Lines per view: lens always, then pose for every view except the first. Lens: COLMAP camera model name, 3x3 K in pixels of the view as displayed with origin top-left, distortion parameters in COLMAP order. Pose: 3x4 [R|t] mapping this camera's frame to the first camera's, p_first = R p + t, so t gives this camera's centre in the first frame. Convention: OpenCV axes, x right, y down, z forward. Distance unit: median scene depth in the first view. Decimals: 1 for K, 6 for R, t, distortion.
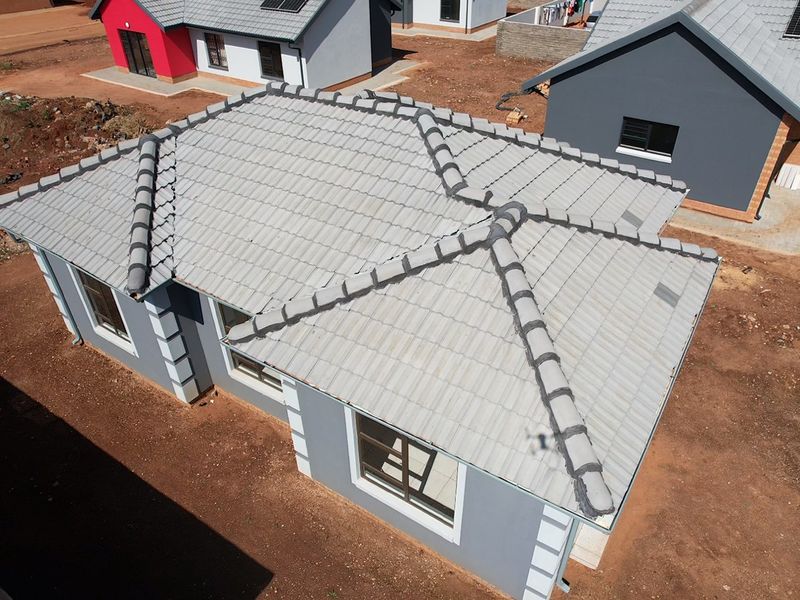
lens RADIAL K [[573.8, 0, 403.7], [0, 573.8, 304.3], [0, 0, 1]] dist [-0.077585, 0.069189]
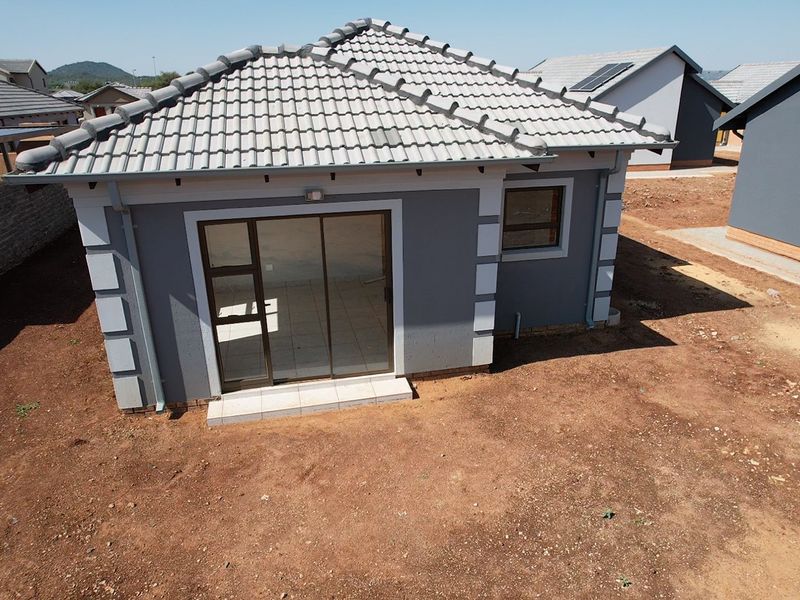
lens RADIAL K [[573.8, 0, 403.7], [0, 573.8, 304.3], [0, 0, 1]] dist [-0.077585, 0.069189]
pose [[0.719216, 0.251946, -0.647496, 0.318686], [-0.408051, 0.907449, -0.100152, 0.081978], [0.562337, 0.336242, 0.755459, 0.137200]]
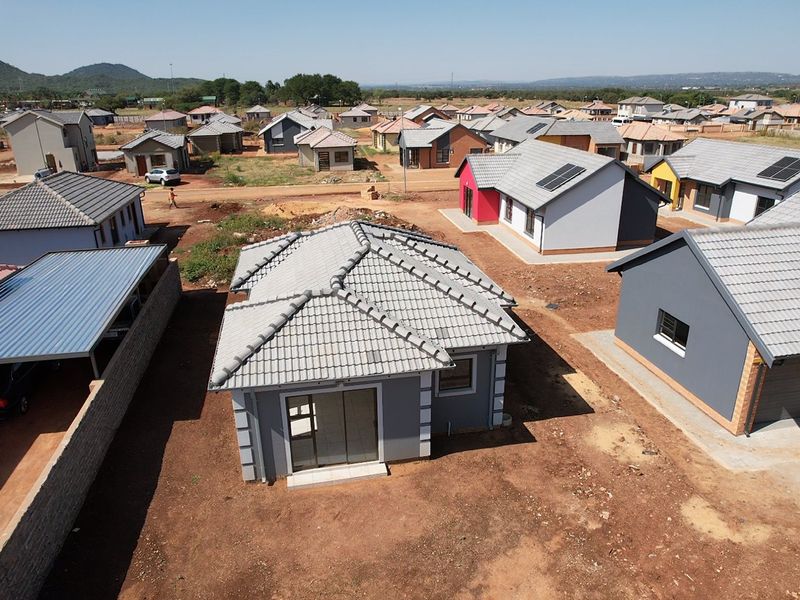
lens RADIAL K [[573.8, 0, 403.7], [0, 573.8, 304.3], [0, 0, 1]] dist [-0.077585, 0.069189]
pose [[0.704393, 0.257591, -0.661420, 0.486807], [-0.417500, 0.903948, -0.092581, -0.011095], [0.574042, 0.341357, 0.744279, -0.093521]]
